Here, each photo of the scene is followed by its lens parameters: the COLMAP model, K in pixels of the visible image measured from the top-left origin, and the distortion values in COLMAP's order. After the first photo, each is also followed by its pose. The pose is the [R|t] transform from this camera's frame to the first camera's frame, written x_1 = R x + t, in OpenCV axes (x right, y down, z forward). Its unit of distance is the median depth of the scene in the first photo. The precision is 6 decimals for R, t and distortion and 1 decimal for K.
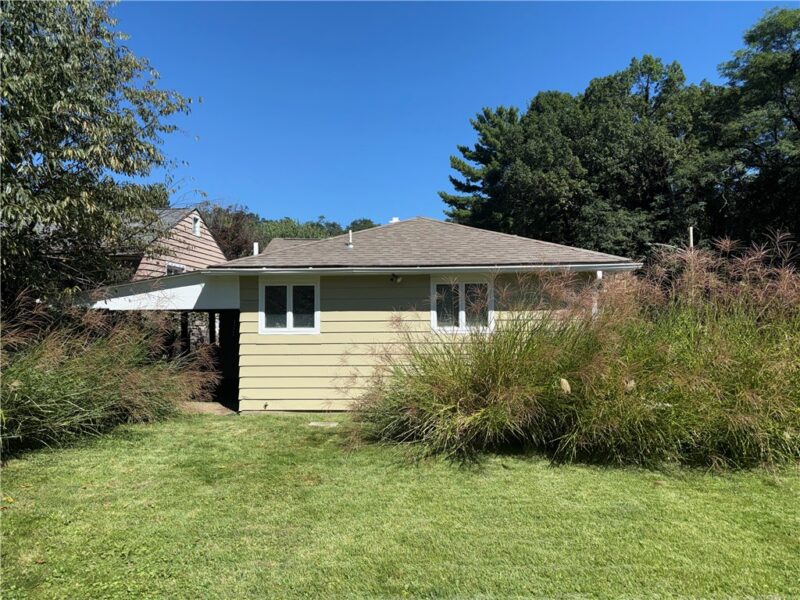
lens RADIAL K [[568.2, 0, 400.0], [0, 568.2, 300.0], [0, 0, 1]] dist [0.006164, -0.000084]
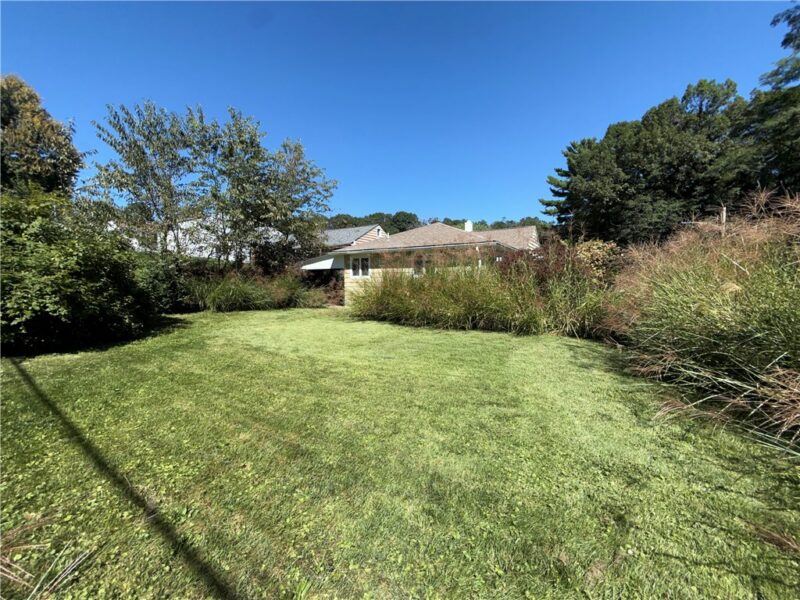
lens RADIAL K [[321.8, 0, 400.0], [0, 321.8, 300.0], [0, 0, 1]] dist [-0.000468, 0.000044]
pose [[0.895365, 0.030280, -0.444302, 0.173024], [0.013839, 0.995312, 0.095721, 0.006830], [0.445117, -0.091854, 0.890749, -0.051065]]
